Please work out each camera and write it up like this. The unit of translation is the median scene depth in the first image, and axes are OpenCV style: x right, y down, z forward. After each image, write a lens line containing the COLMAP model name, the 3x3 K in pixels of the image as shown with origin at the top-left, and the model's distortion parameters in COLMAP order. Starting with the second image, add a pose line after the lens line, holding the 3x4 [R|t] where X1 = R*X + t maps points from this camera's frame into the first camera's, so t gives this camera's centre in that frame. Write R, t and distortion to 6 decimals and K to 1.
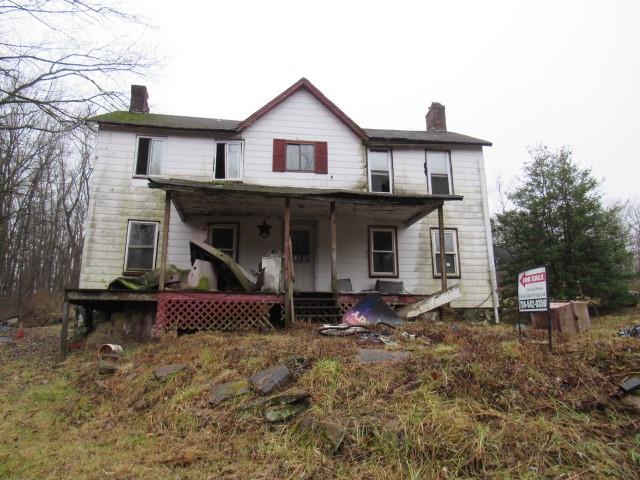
lens RADIAL K [[444.3, 0, 320.0], [0, 444.3, 240.0], [0, 0, 1]] dist [-0.043675, -0.000486]
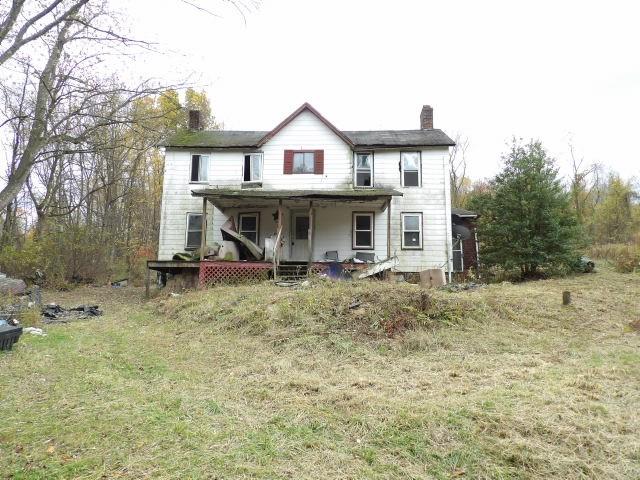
lens RADIAL K [[446.3, 0, 336.6], [0, 446.3, 254.1], [0, 0, 1]] dist [-0.110894, 0.052599]
pose [[0.986993, -0.005408, -0.160672, 0.279731], [0.023164, 0.993789, 0.108845, -0.053776], [0.159086, -0.111151, 0.980988, -0.364900]]
